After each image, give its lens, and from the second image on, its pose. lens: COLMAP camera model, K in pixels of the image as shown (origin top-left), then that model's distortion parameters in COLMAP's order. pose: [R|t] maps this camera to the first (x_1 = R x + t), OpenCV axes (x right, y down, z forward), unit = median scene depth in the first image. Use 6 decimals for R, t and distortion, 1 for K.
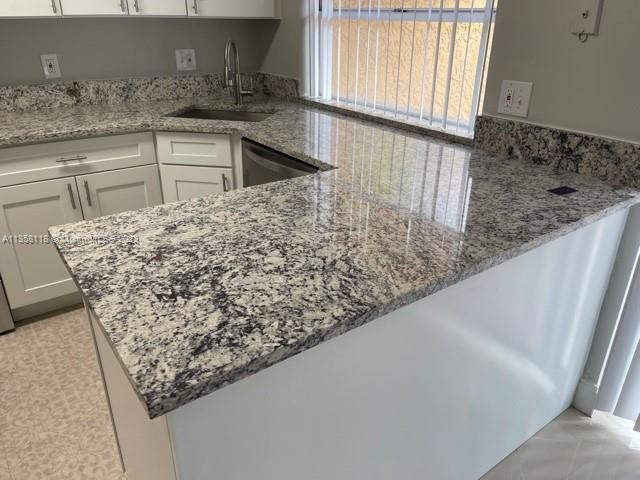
lens RADIAL K [[483.2, 0, 327.2], [0, 483.2, 232.6], [0, 0, 1]] dist [0.073594, -0.101847]
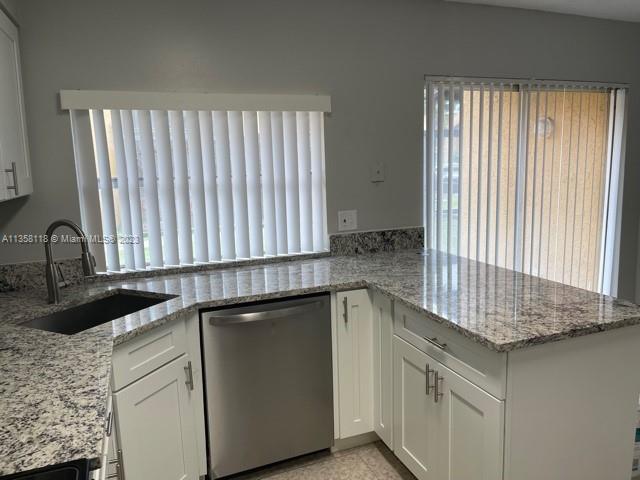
lens RADIAL K [[483.2, 0, 326.2], [0, 483.2, 238.3], [0, 0, 1]] dist [0.073594, -0.101847]
pose [[0.260092, -0.170286, 0.950450, -1.096163], [0.428181, 0.902595, 0.044539, -0.298499], [-0.865455, 0.395381, 0.307671, 0.540010]]
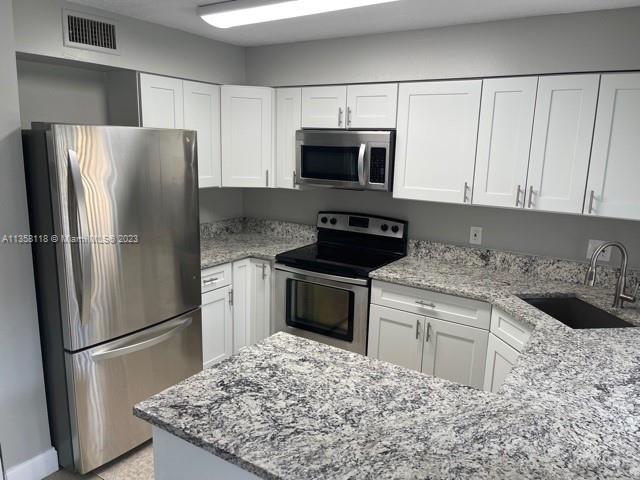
lens RADIAL K [[483.2, 0, 325.7], [0, 483.2, 239.0], [0, 0, 1]] dist [0.073594, -0.101847]
pose [[0.359382, 0.181109, -0.915447, 0.626270], [-0.407300, 0.913059, 0.020741, -0.253496], [0.839614, 0.365408, 0.401903, 0.188179]]
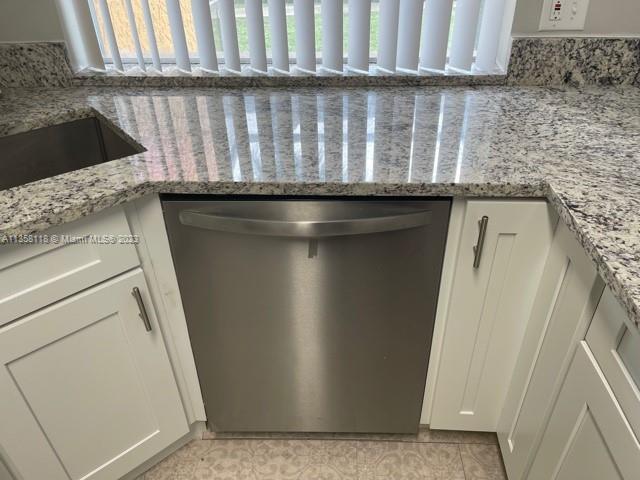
lens RADIAL K [[483.2, 0, 326.0], [0, 483.2, 232.6], [0, 0, 1]] dist [0.073594, -0.101847]
pose [[0.636591, -0.443154, 0.631163, -0.430667], [0.340550, 0.895831, 0.285505, -0.279224], [-0.691938, 0.033193, 0.721194, 0.670029]]
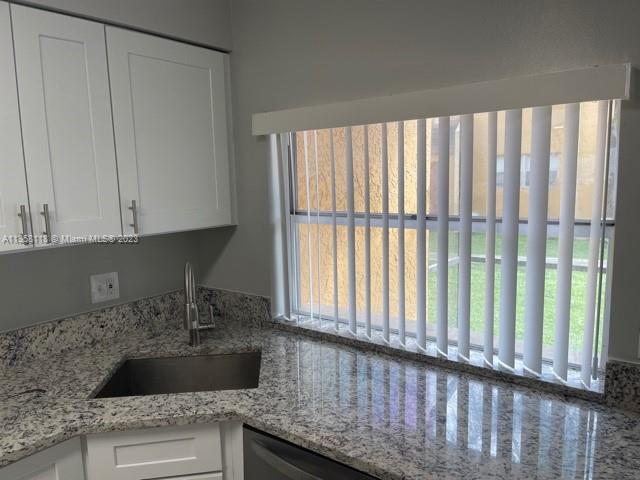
lens RADIAL K [[483.2, 0, 321.2], [0, 483.2, 244.6], [0, 0, 1]] dist [0.073594, -0.101847]
pose [[0.958080, -0.076361, 0.276139, -0.271039], [0.150183, 0.954650, -0.257079, -0.276921], [-0.243985, 0.287773, 0.926098, 0.380853]]
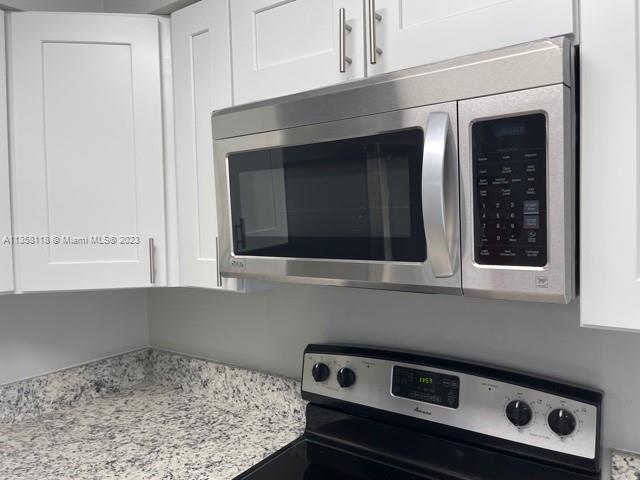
lens RADIAL K [[483.2, 0, 329.0], [0, 483.2, 236.2], [0, 0, 1]] dist [0.073594, -0.101847]
pose [[0.305591, 0.019273, -0.951968, -0.522710], [-0.372130, 0.922693, -0.100777, -0.393033], [0.876432, 0.385052, 0.289139, 0.677187]]
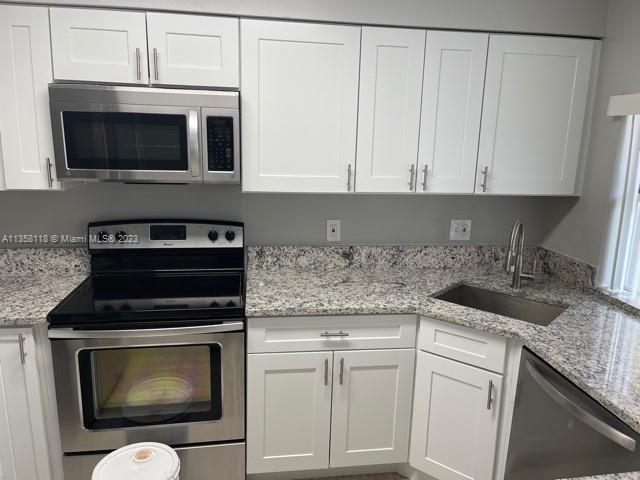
lens RADIAL K [[483.2, 0, 328.1], [0, 483.2, 239.4], [0, 0, 1]] dist [0.073594, -0.101847]
pose [[0.882775, 0.109939, -0.456750, -0.126845], [-0.209683, 0.962225, -0.173654, -0.179821], [0.420405, 0.249071, 0.872481, 0.118423]]
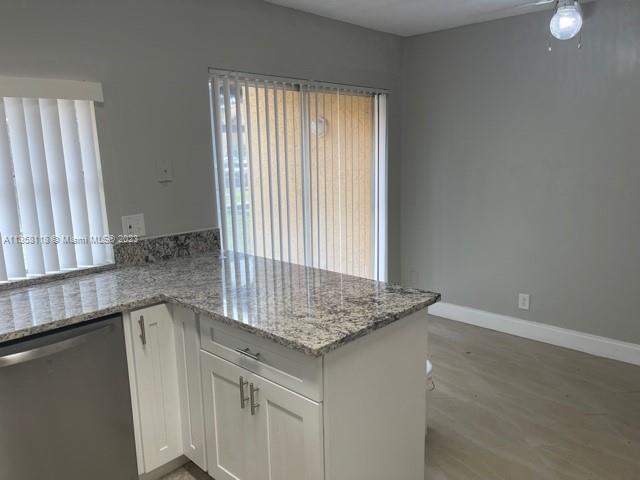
lens RADIAL K [[483.2, 0, 318.1], [0, 483.2, 246.6], [0, 0, 1]] dist [0.073594, -0.101847]
pose [[-0.164973, -0.202077, 0.965375, -1.028964], [0.427351, 0.867491, 0.254617, -0.328664], [-0.888907, 0.454559, -0.056755, 0.573047]]
